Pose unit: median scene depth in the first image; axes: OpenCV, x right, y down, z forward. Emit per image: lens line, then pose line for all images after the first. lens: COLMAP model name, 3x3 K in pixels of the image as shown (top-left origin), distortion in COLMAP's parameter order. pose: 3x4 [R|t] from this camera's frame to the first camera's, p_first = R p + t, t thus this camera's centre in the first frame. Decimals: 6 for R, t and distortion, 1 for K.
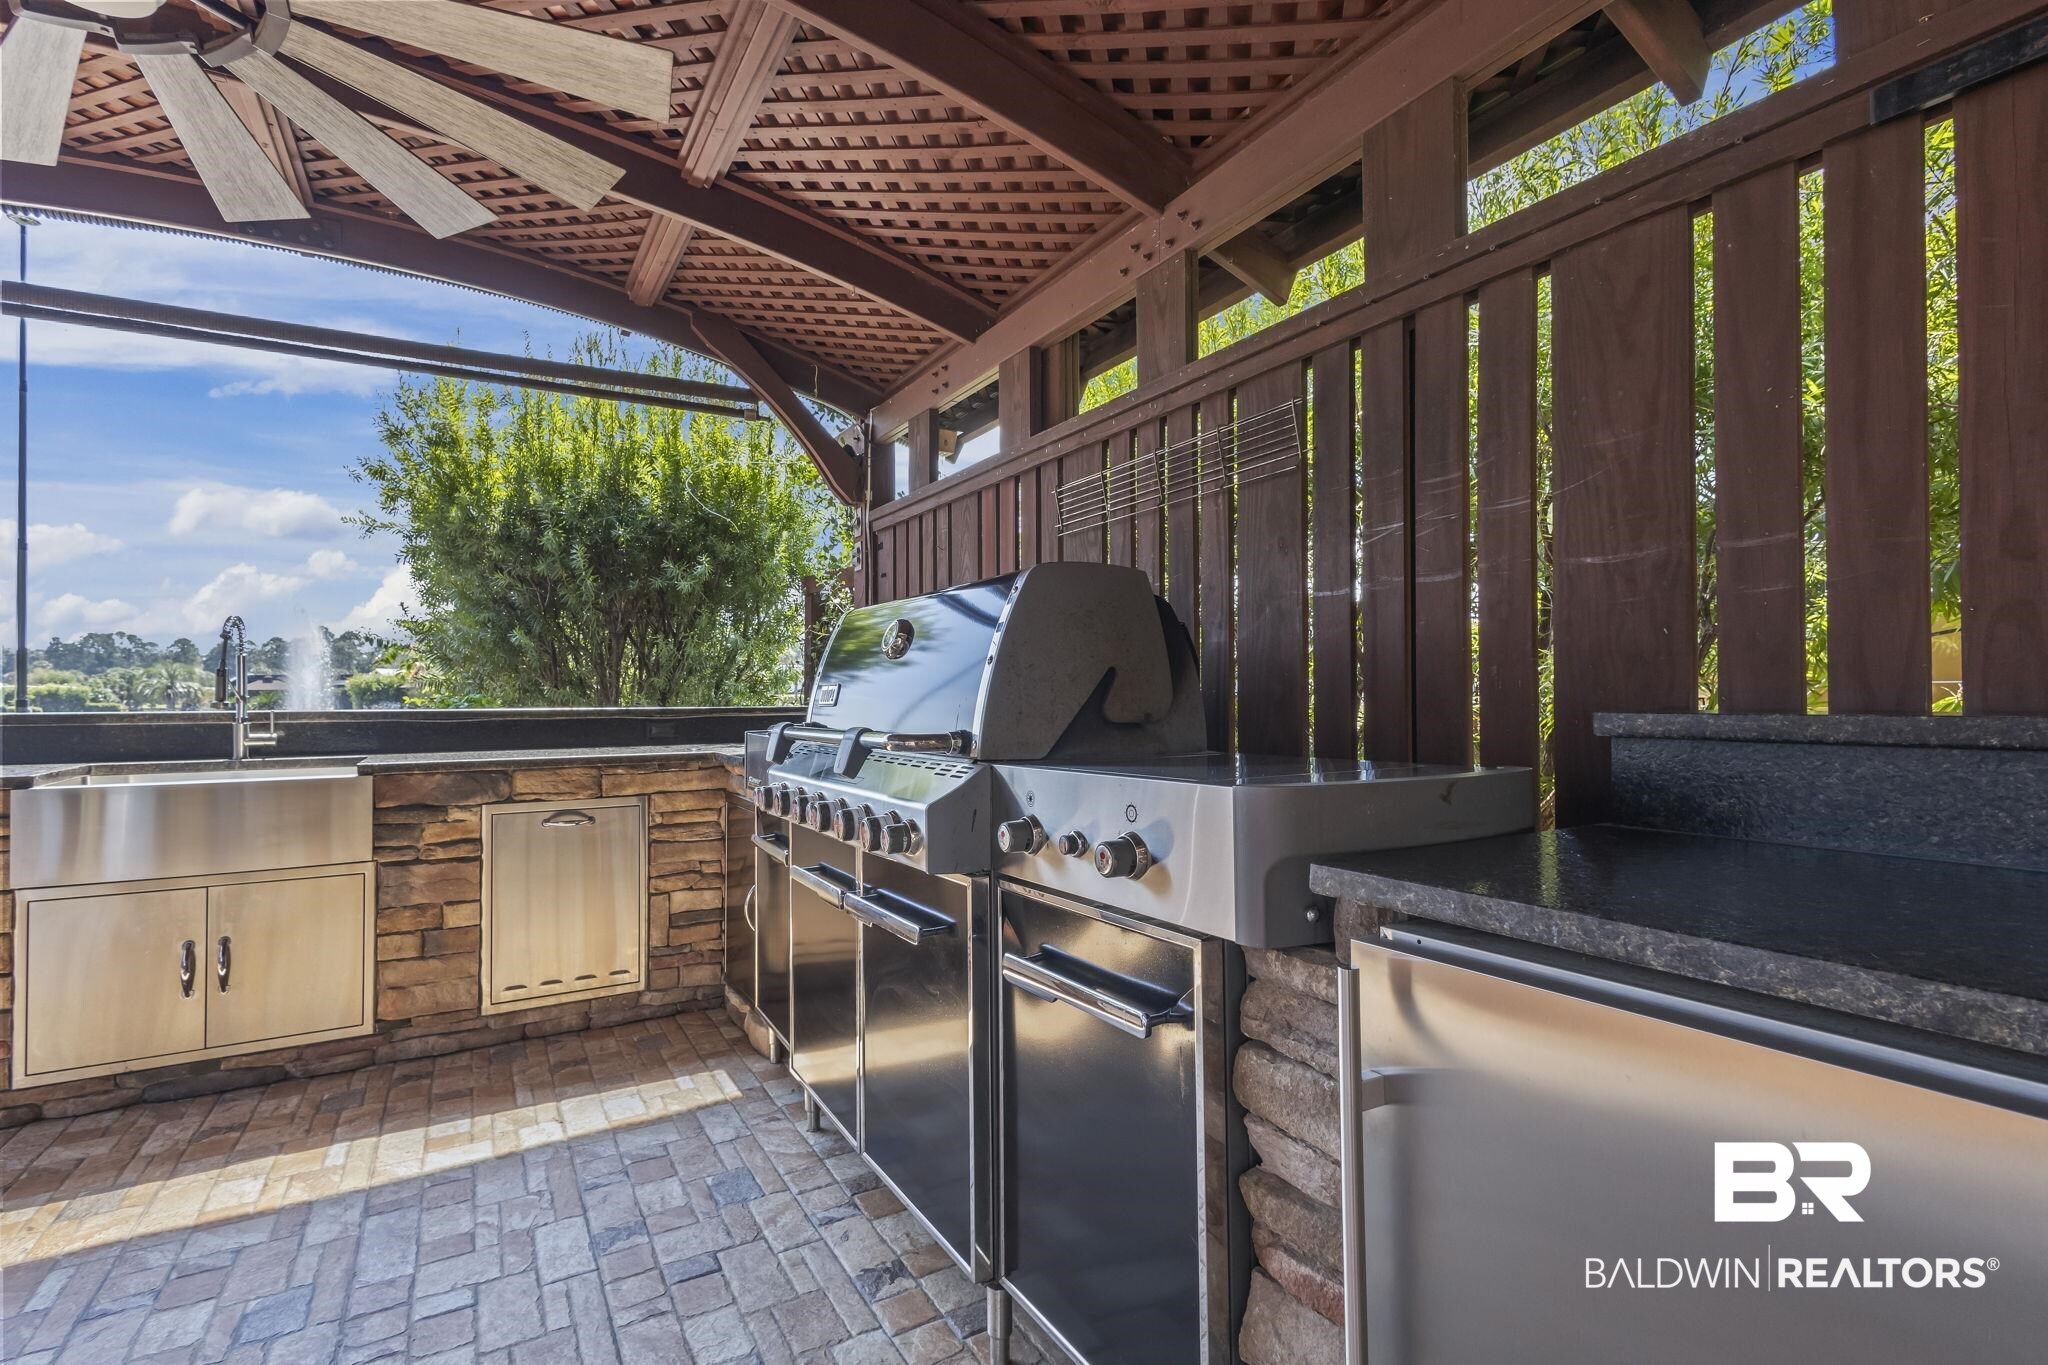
lens RADIAL K [[936.4, 0, 1026.0], [0, 936.4, 698.8], [0, 0, 1]] dist [0.009972, 0.001292]
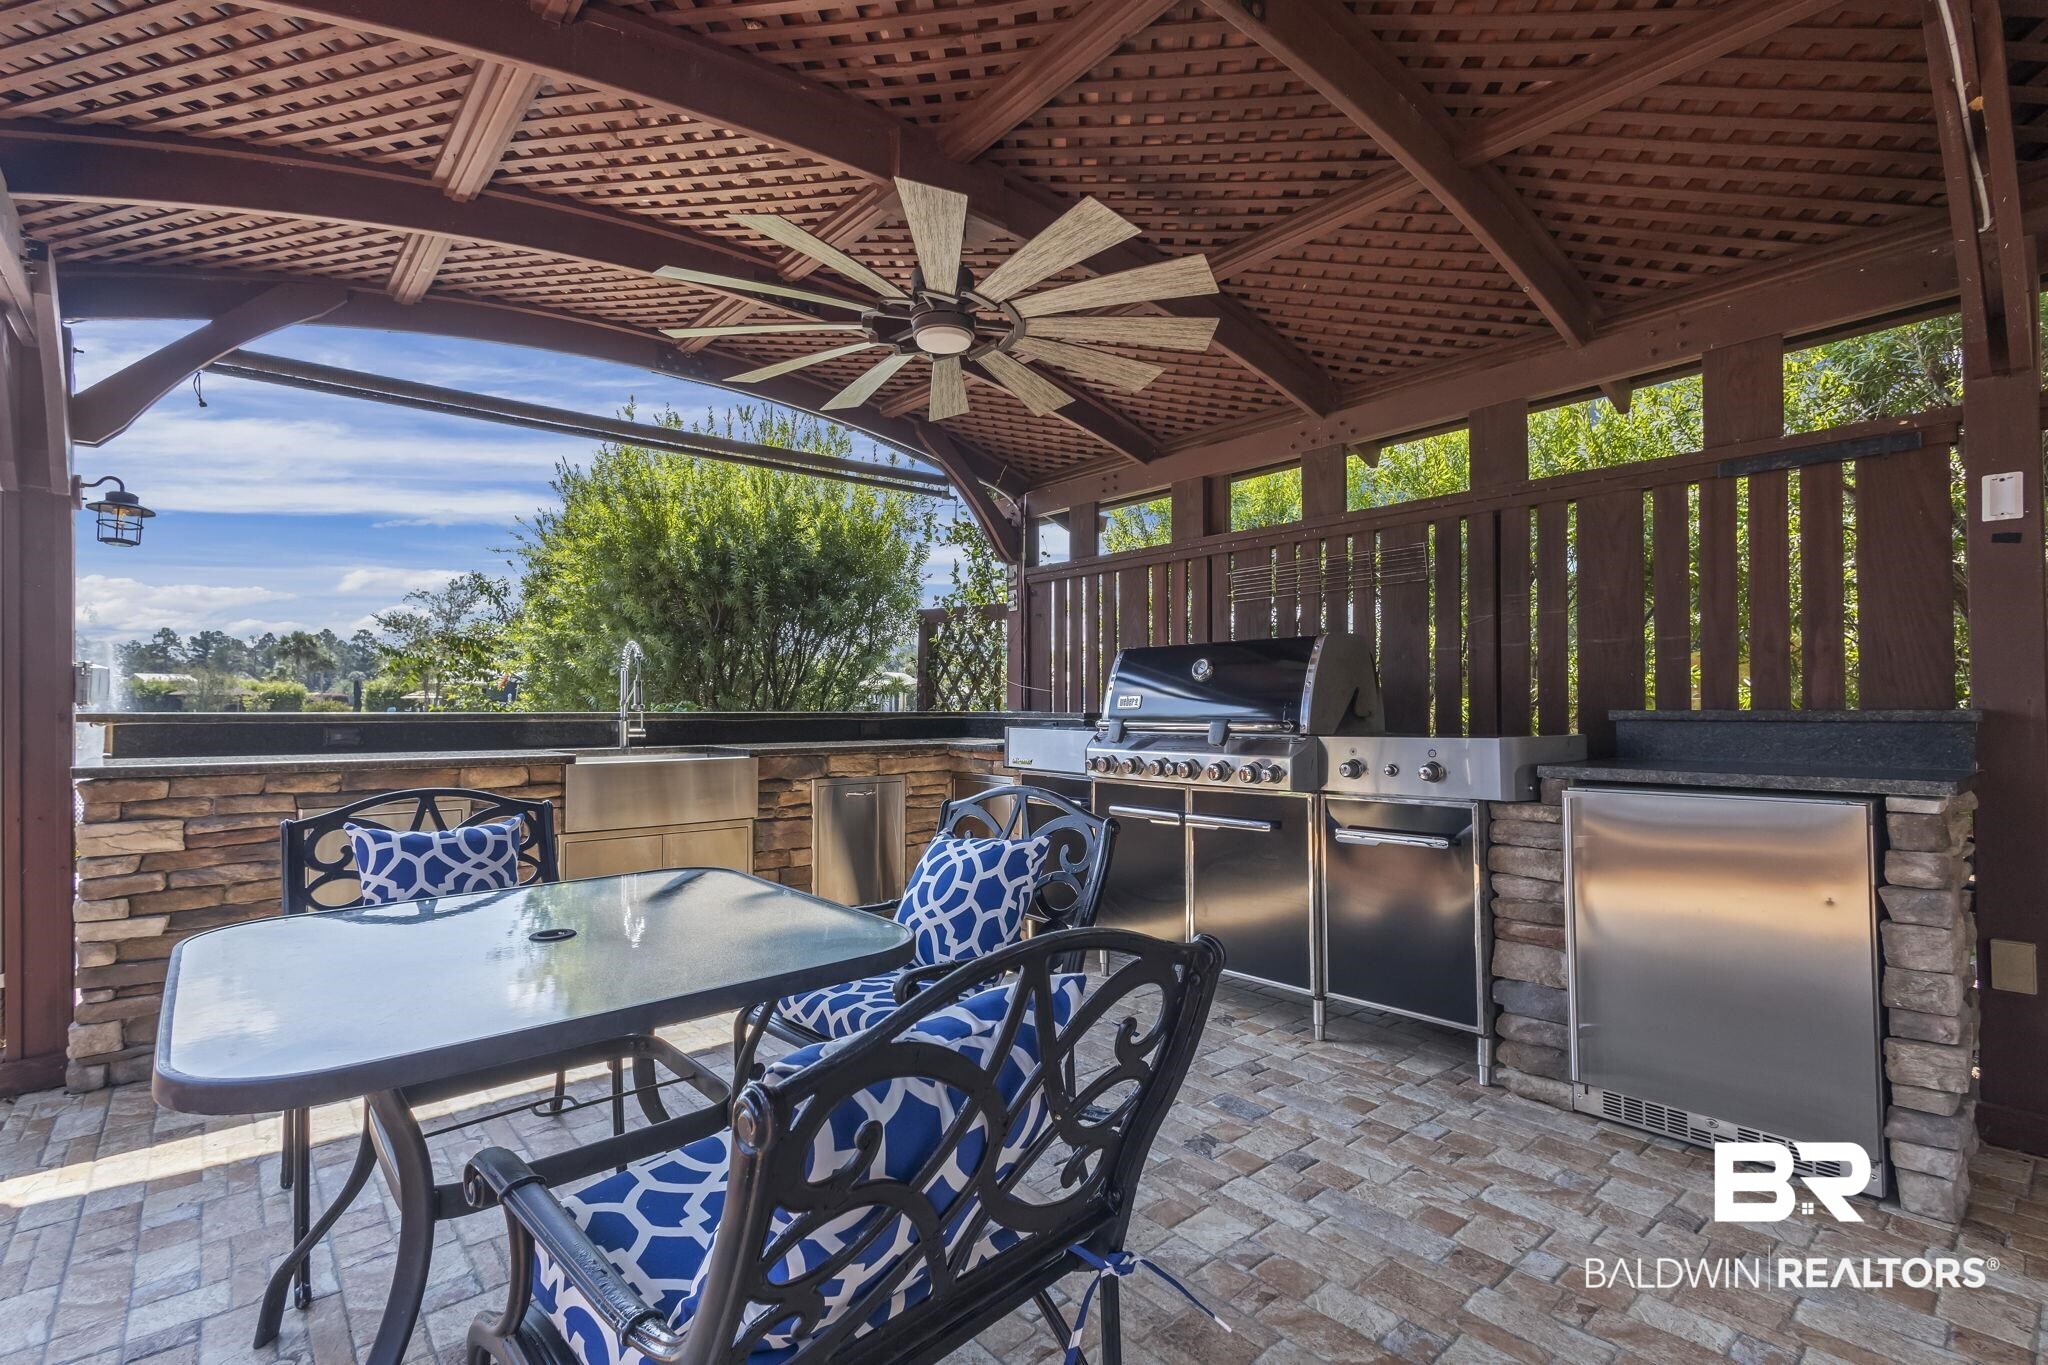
lens RADIAL K [[936.4, 0, 1026.0], [0, 936.4, 698.8], [0, 0, 1]] dist [0.009972, 0.001292]
pose [[0.986963, 0.005520, 0.160853, -0.474338], [-0.003575, 0.999917, -0.012379, 0.008543], [-0.160908, 0.011642, 0.986901, -0.419928]]
